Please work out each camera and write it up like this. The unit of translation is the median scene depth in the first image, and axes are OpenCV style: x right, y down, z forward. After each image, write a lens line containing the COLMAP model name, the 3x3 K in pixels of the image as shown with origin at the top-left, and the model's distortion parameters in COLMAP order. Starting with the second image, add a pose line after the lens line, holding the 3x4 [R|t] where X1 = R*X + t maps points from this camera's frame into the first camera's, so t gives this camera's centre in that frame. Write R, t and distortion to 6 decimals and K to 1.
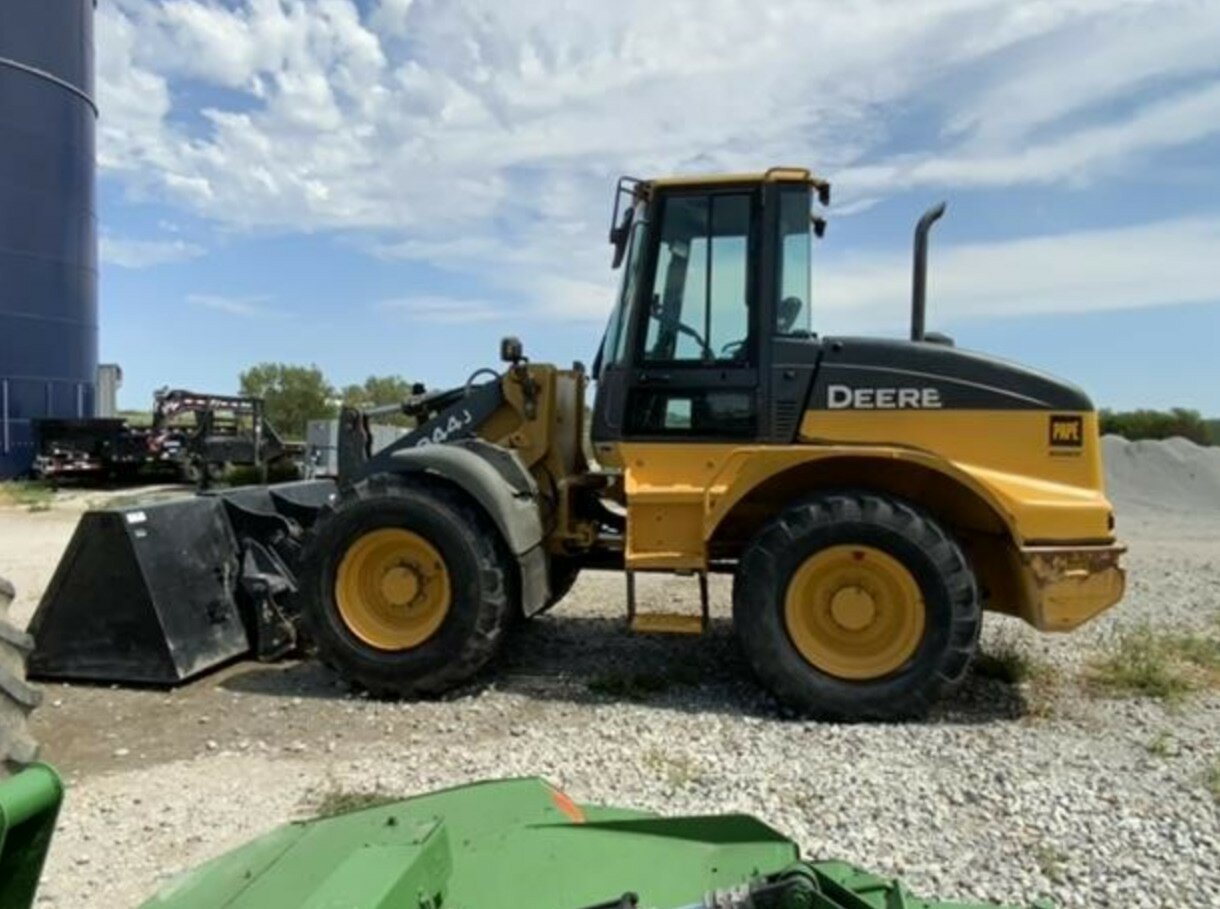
lens RADIAL K [[936.1, 0, 630.6], [0, 936.1, 453.1], [0, 0, 1]] dist [0.084734, -0.158152]
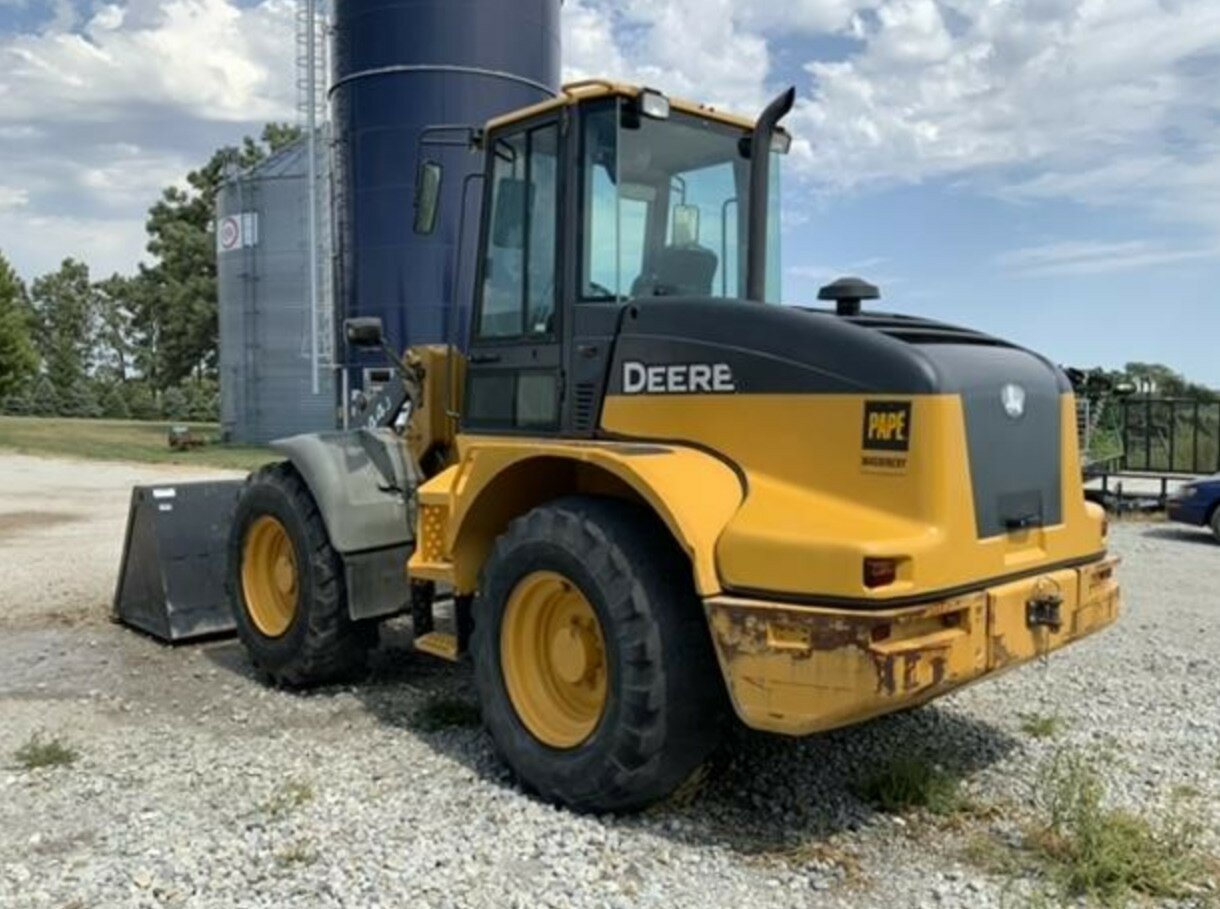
lens RADIAL K [[1105.0, 0, 609.6], [0, 1105.0, 436.8], [0, 0, 1]] dist [0.008912, -0.005538]
pose [[0.782146, 0.015497, -0.622903, 0.749981], [-0.014623, 0.999872, 0.006514, -0.017567], [0.622924, 0.004014, 0.782272, 0.290448]]
